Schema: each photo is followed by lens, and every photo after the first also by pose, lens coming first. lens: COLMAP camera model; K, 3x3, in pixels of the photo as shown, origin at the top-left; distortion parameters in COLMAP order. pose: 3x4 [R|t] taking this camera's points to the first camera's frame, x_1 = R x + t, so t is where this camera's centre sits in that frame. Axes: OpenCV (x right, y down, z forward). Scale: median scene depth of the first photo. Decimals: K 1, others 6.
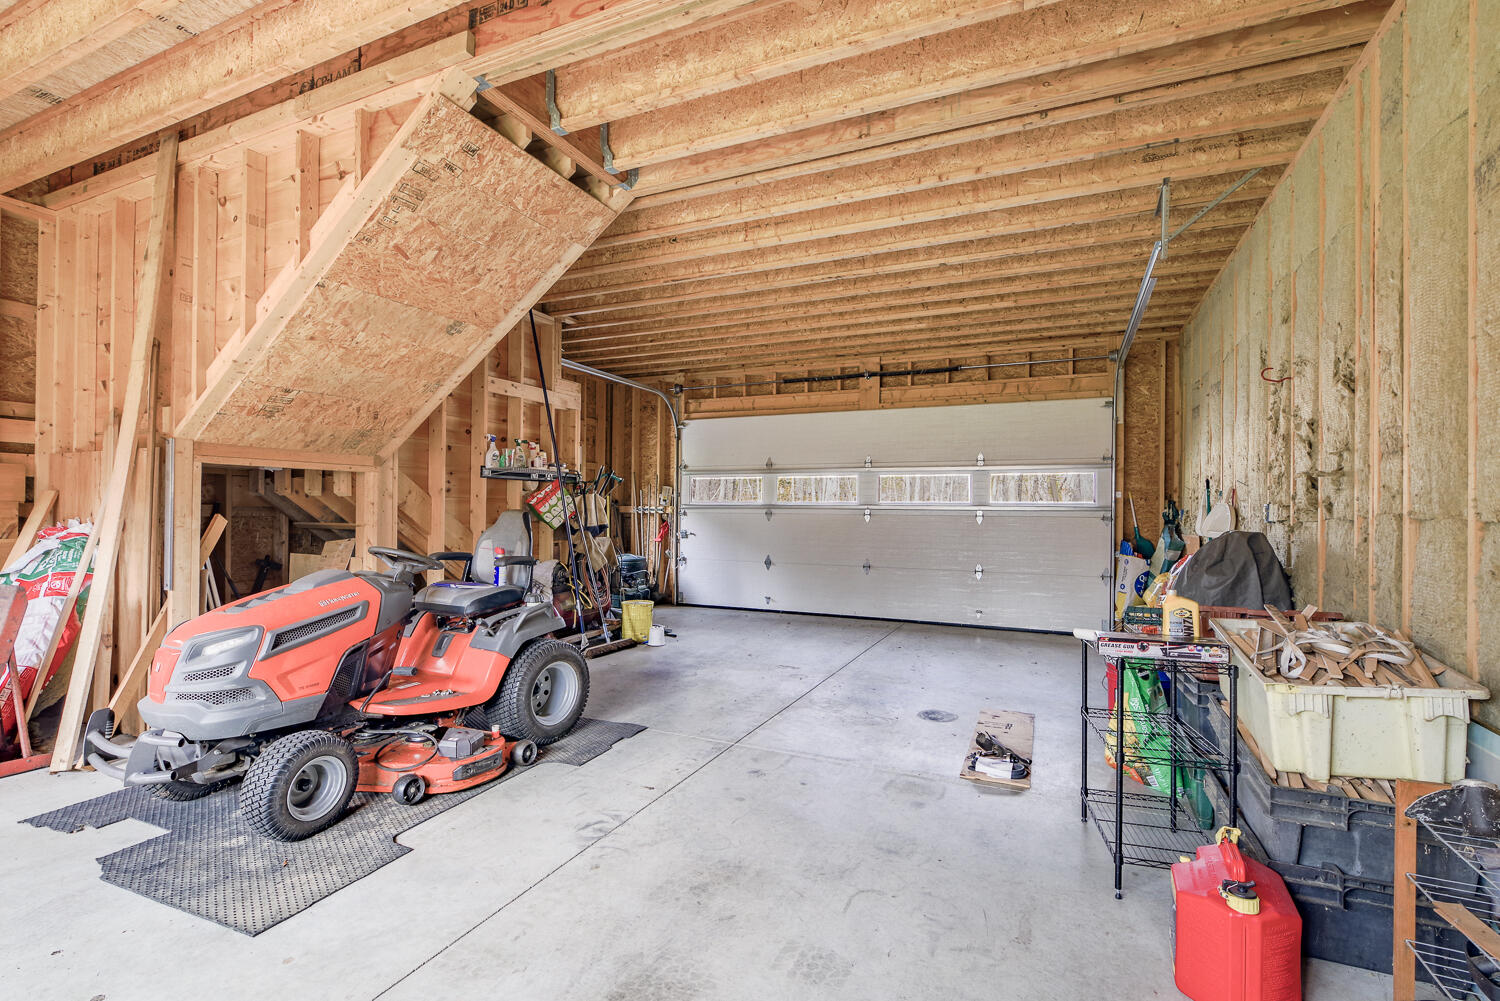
lens RADIAL K [[655.2, 0, 750.8], [0, 655.2, 508.7], [0, 0, 1]] dist [-0.001389, -0.000186]
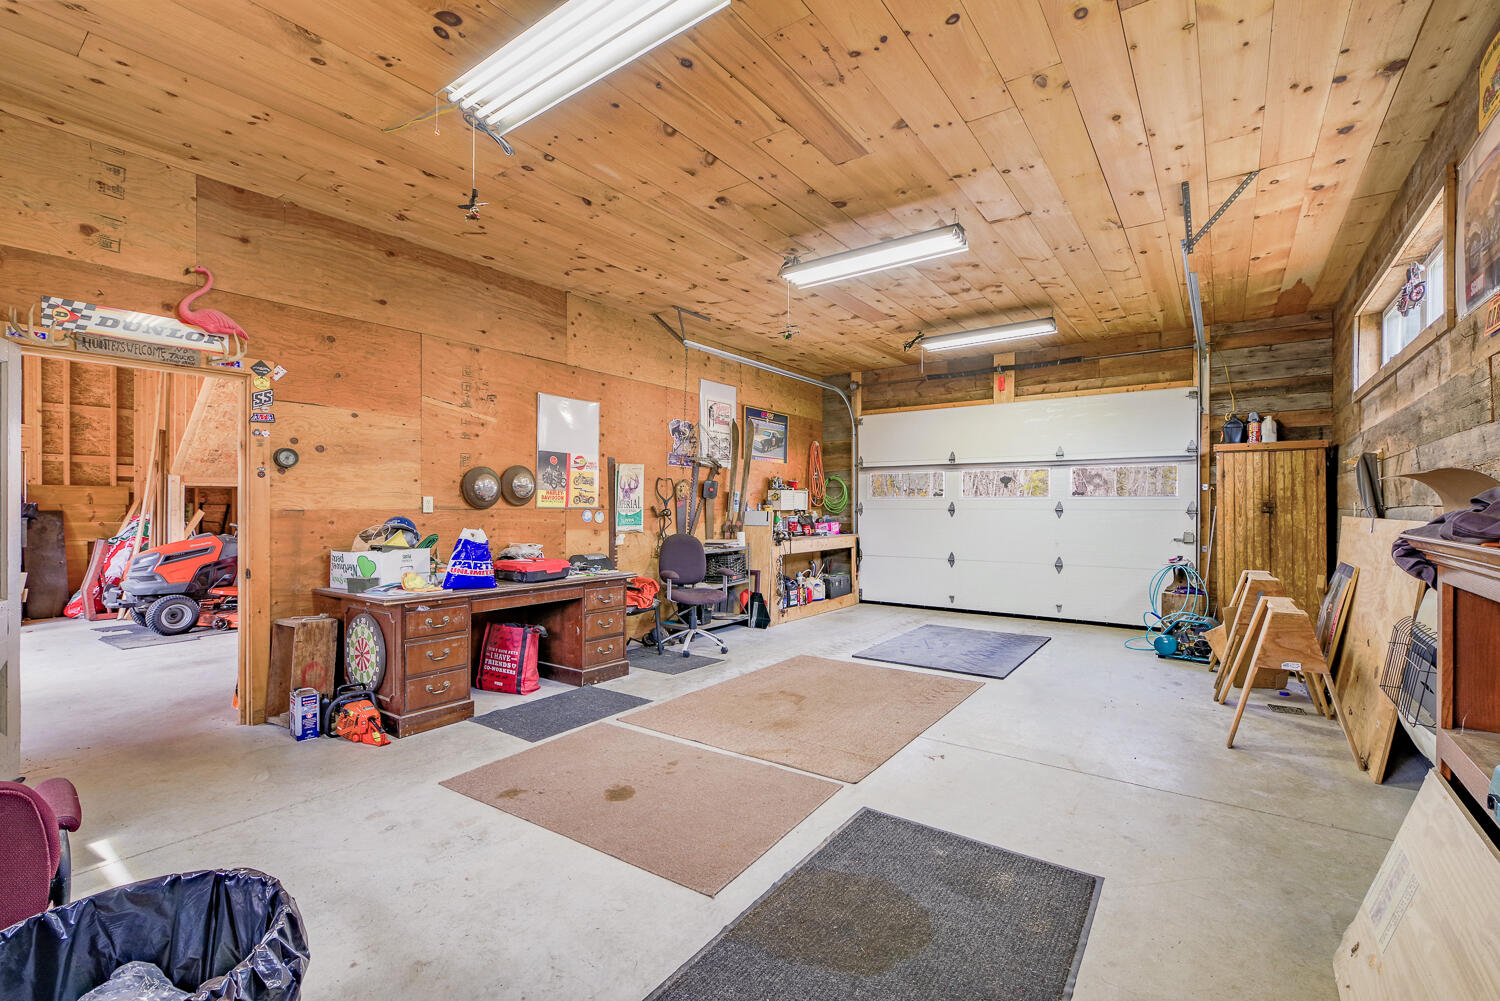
lens RADIAL K [[655.2, 0, 750.8], [0, 655.2, 508.7], [0, 0, 1]] dist [-0.001389, -0.000186]
pose [[0.976707, -0.007019, -0.214461, 1.860623], [0.007215, 0.999974, 0.000134, 0.025068], [0.214454, -0.001678, 0.976733, -0.899272]]
